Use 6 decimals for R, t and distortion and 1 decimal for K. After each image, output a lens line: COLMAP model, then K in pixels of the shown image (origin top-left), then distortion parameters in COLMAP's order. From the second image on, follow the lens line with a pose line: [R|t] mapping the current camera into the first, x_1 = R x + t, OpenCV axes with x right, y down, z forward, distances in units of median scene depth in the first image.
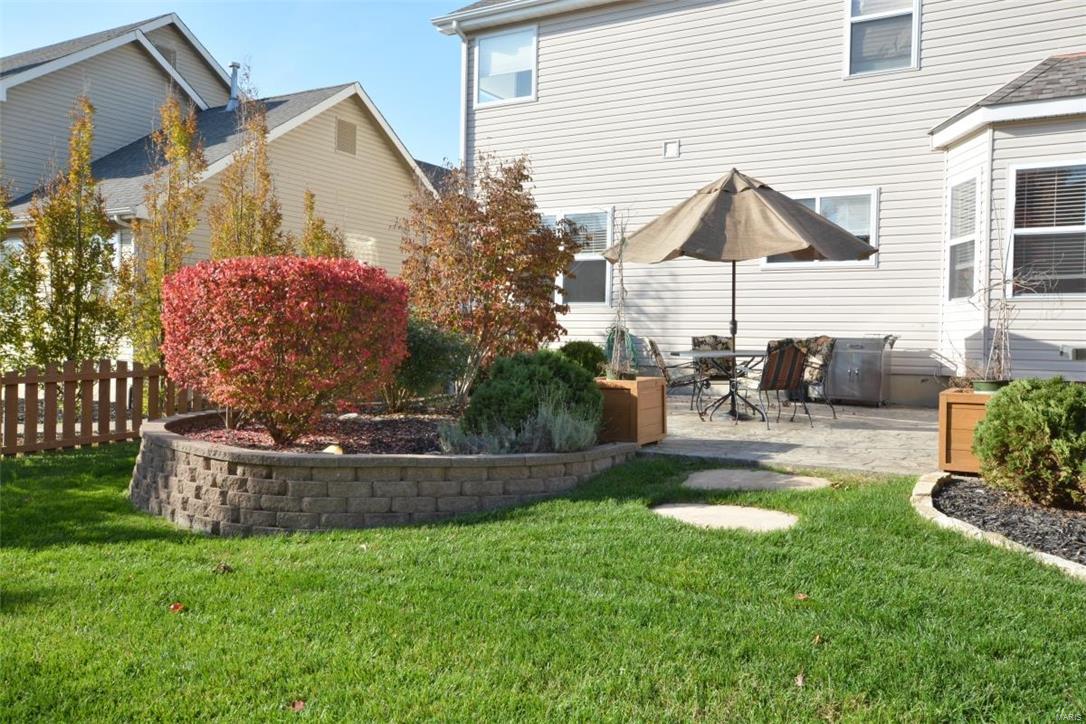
lens RADIAL K [[810.4, 0, 576.9], [0, 810.4, 345.4], [0, 0, 1]] dist [-0.004705, -0.000350]
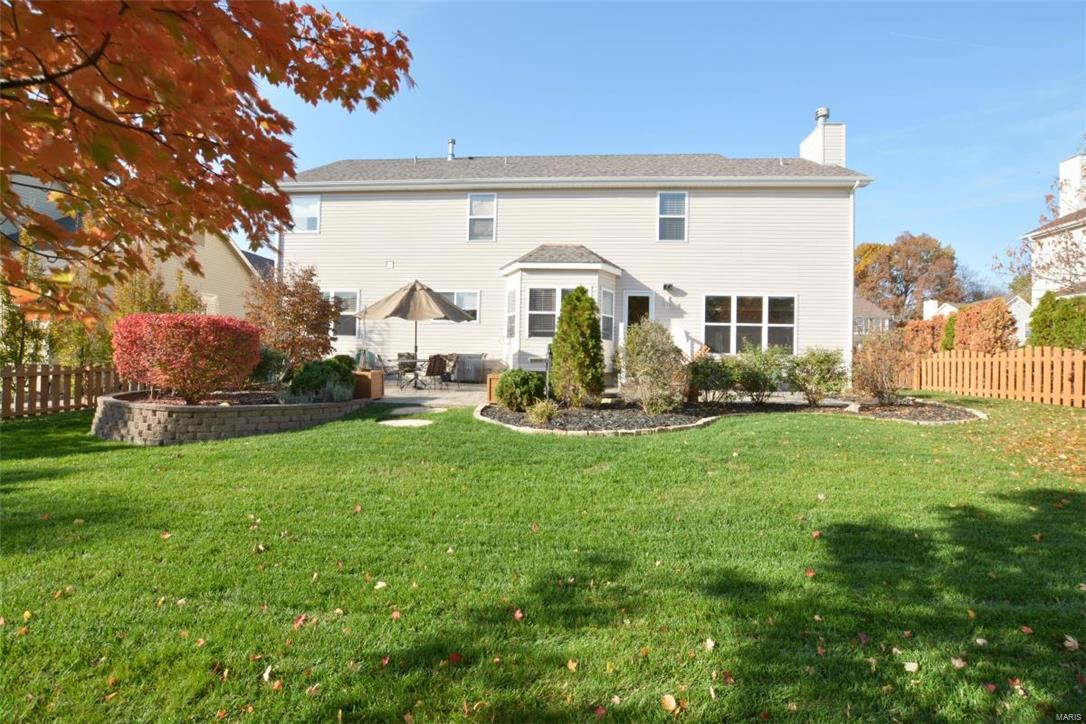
lens RADIAL K [[478.3, 0, 539.1], [0, 478.3, 357.2], [0, 0, 1]] dist [-0.024507, 0.000378]
pose [[0.918140, 0.003244, 0.396244, -0.021477], [-0.003928, 0.999992, 0.000916, -0.002212], [-0.396237, -0.002397, 0.918145, -0.383589]]
